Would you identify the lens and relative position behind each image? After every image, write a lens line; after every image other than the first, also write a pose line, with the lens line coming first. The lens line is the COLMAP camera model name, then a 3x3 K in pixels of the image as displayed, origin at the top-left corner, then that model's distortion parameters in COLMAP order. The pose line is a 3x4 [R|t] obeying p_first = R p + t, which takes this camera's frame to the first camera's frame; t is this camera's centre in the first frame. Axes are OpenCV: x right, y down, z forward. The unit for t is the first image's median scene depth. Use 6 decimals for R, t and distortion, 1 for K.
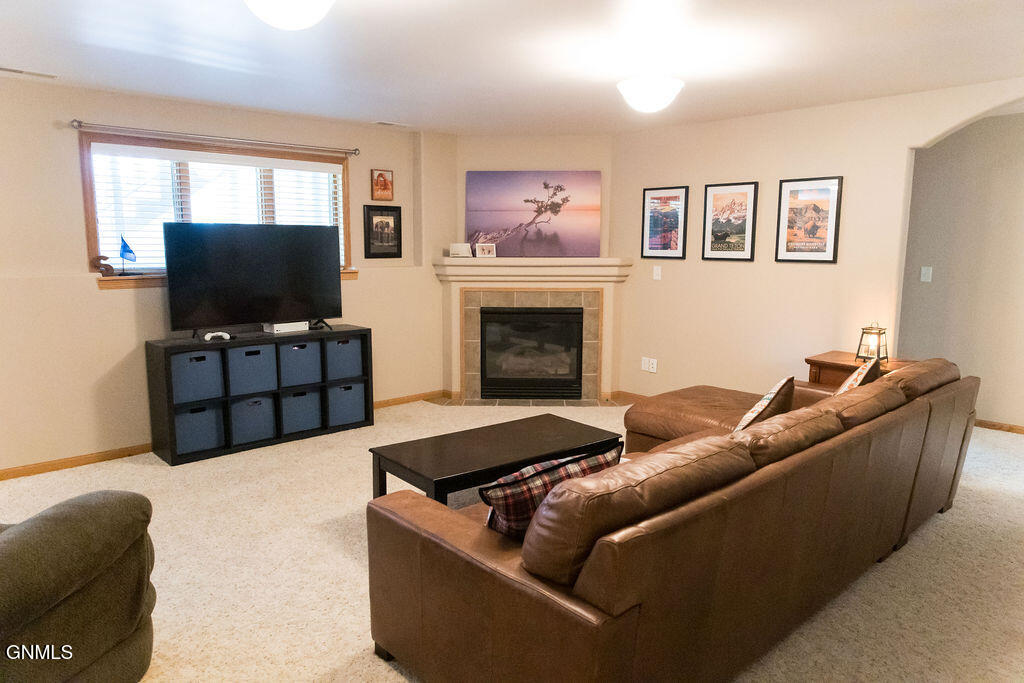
lens RADIAL K [[702.5, 0, 510.2], [0, 702.5, 340.1], [0, 0, 1]] dist [0.008632, -0.006006]
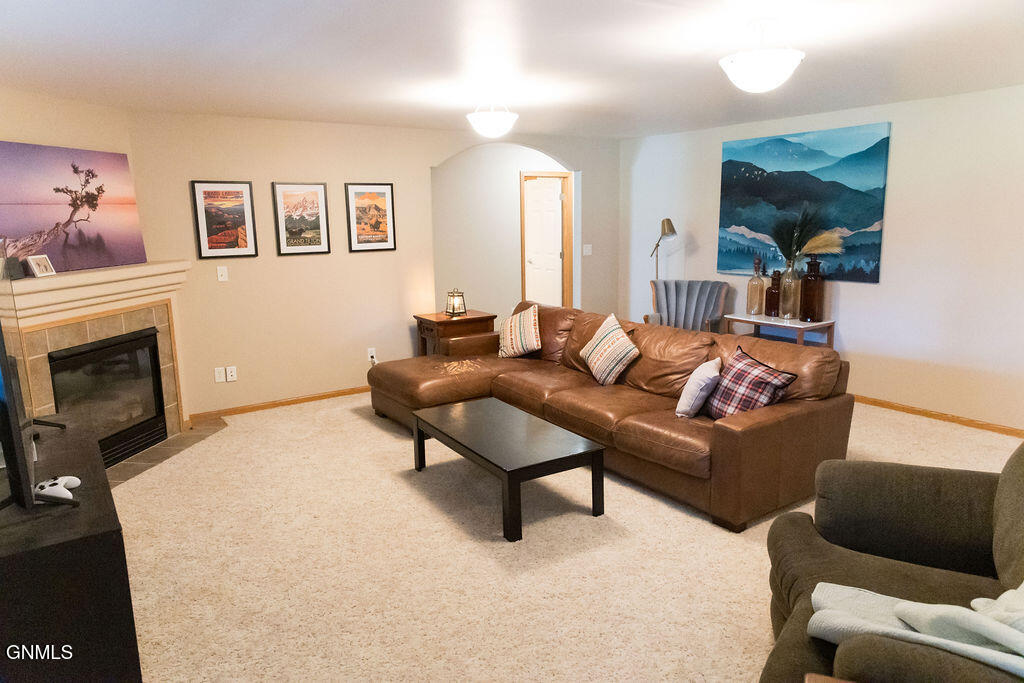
lens RADIAL K [[702.5, 0, 510.9], [0, 702.5, 345.3], [0, 0, 1]] dist [0.008632, -0.006006]
pose [[0.102218, -0.188225, 0.976792, -0.685980], [0.159167, 0.972379, 0.170719, -0.104087], [-0.981946, 0.138022, 0.129354, 0.531462]]
